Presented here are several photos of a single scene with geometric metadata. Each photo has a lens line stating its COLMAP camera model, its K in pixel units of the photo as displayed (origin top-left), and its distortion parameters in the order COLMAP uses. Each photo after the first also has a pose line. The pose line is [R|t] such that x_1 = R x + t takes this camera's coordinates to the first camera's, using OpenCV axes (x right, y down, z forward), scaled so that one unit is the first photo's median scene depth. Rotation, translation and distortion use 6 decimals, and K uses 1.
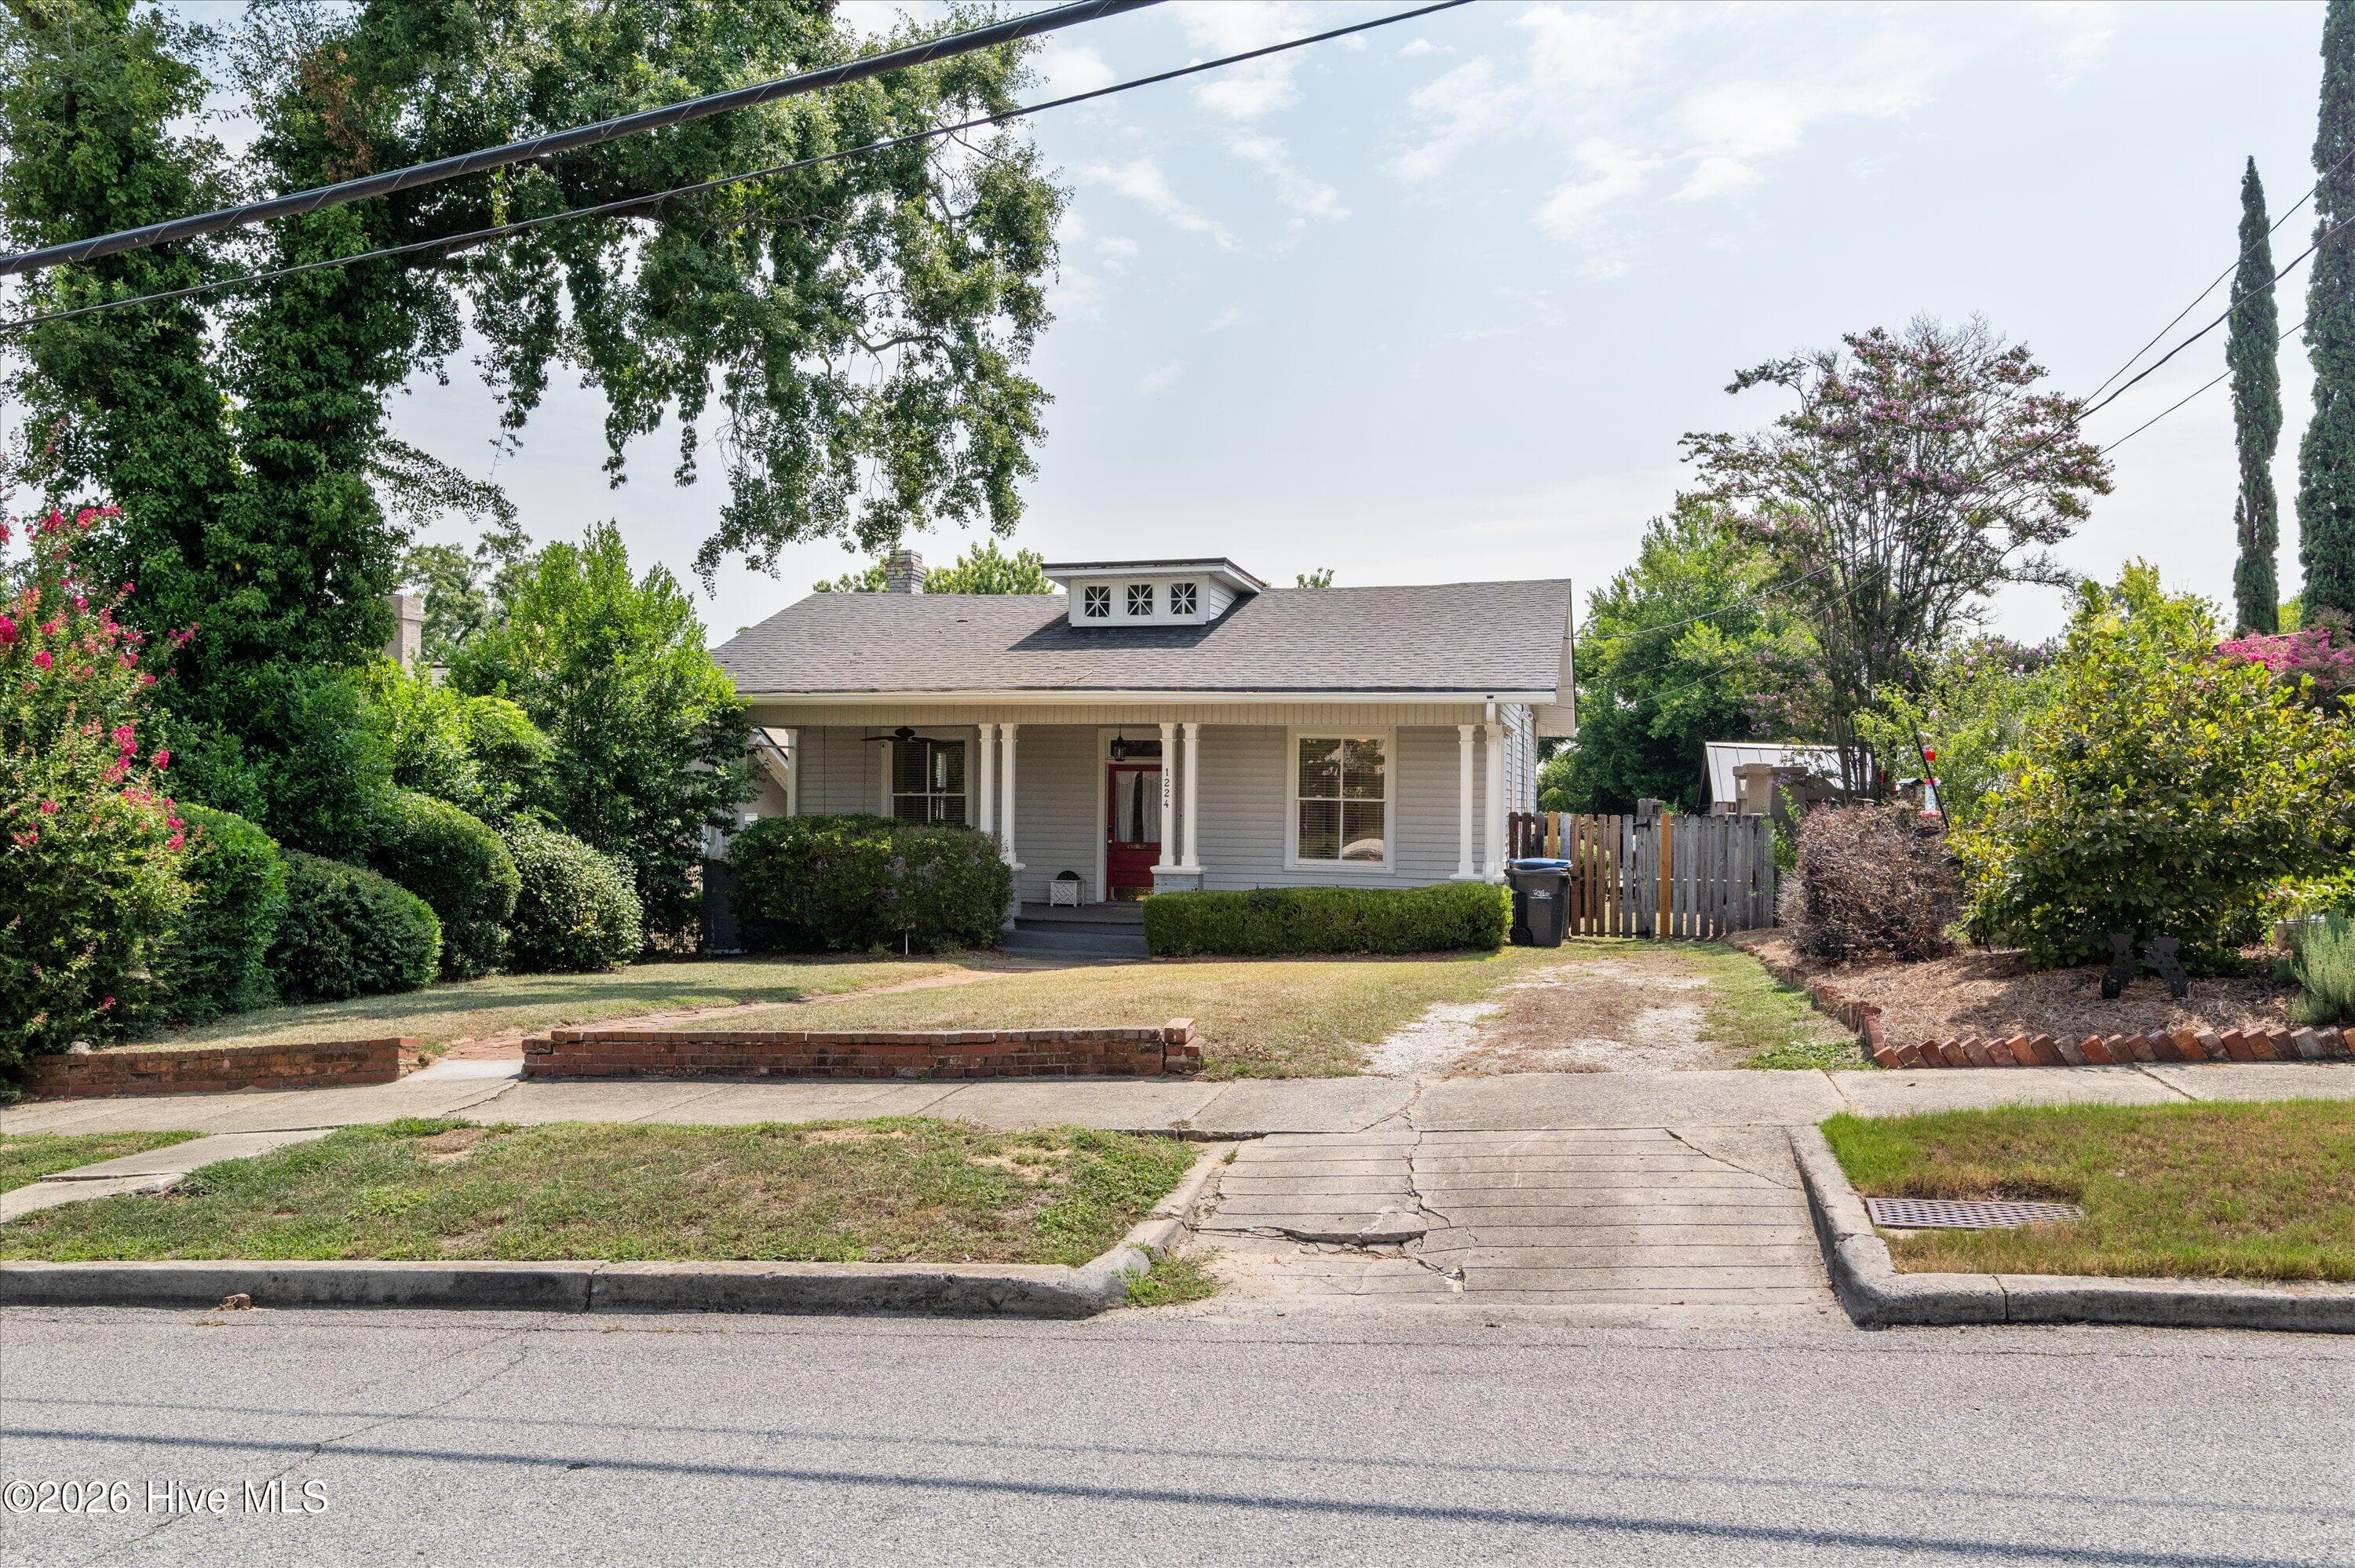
lens RADIAL K [[1703.7, 0, 1172.0], [0, 1703.7, 815.6], [0, 0, 1]] dist [0.005677, 0.001555]
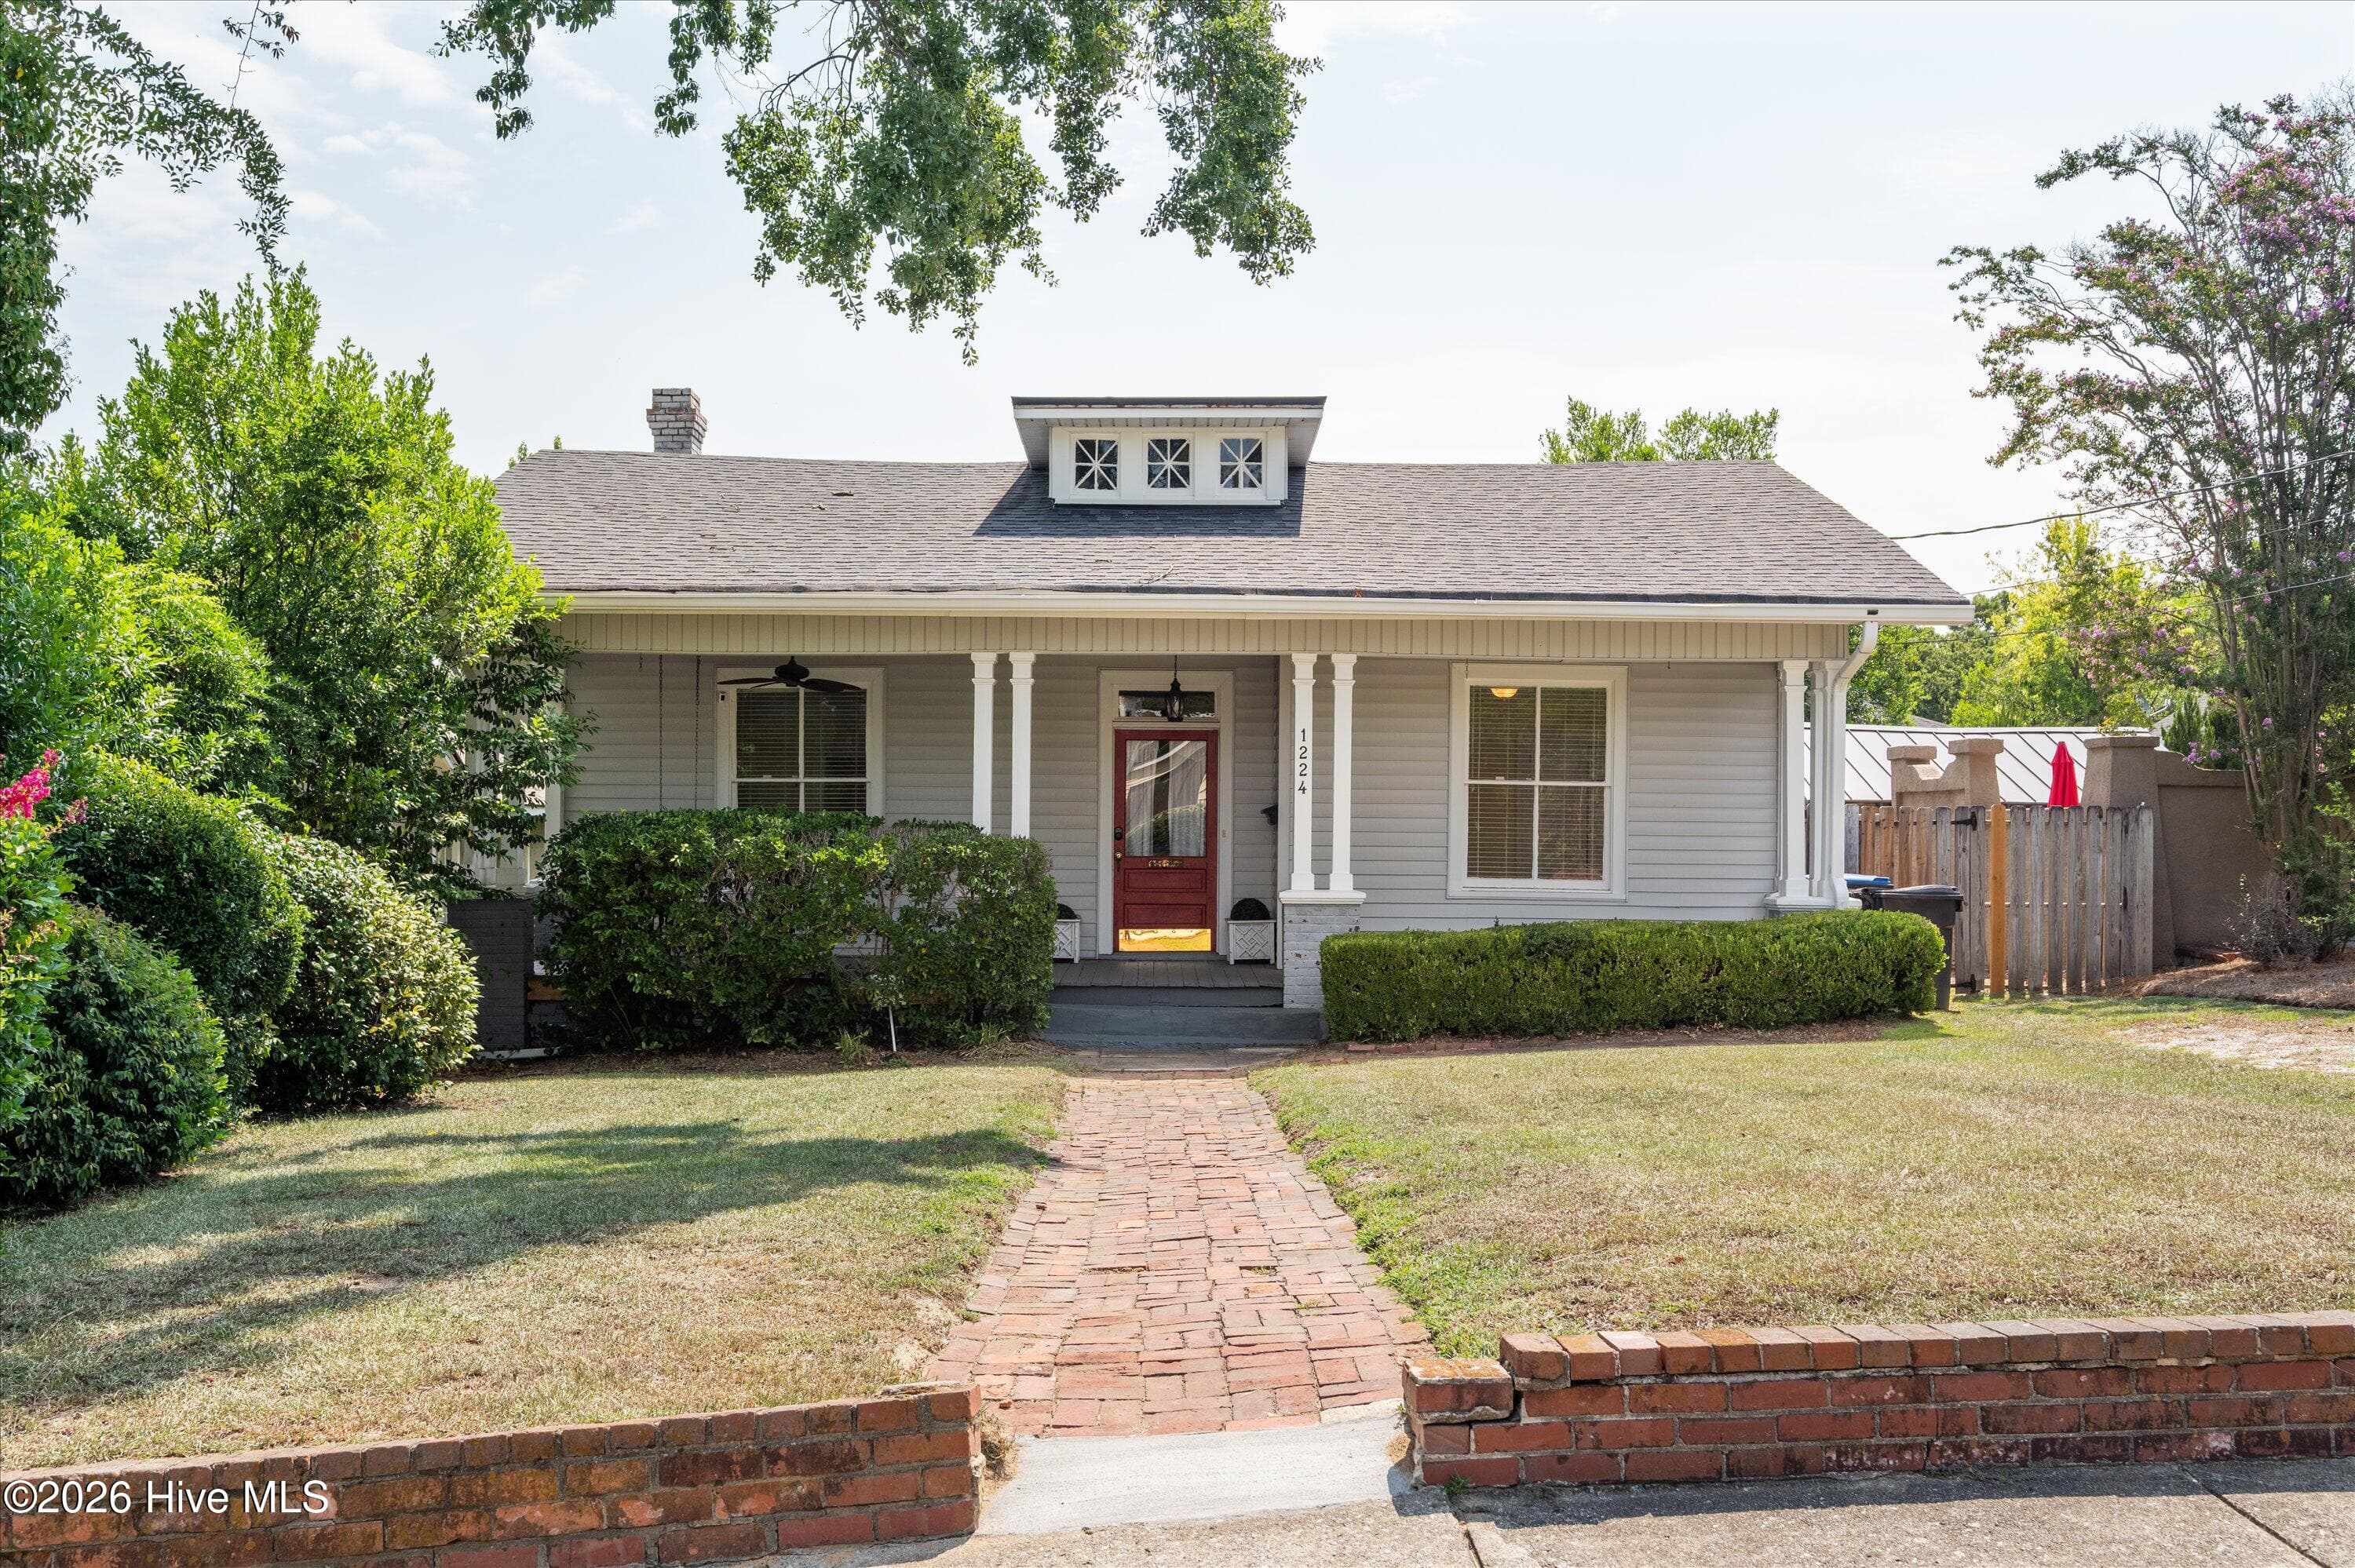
lens RADIAL K [[2143.2, 0, 1169.2], [0, 2143.2, 821.1], [0, 0, 1]] dist [0.000471, 0.018849]
pose [[0.968256, -0.003177, 0.249941, -0.236031], [0.006245, 0.999915, -0.011485, 0.013251], [-0.249883, 0.012681, 0.968193, 0.276275]]
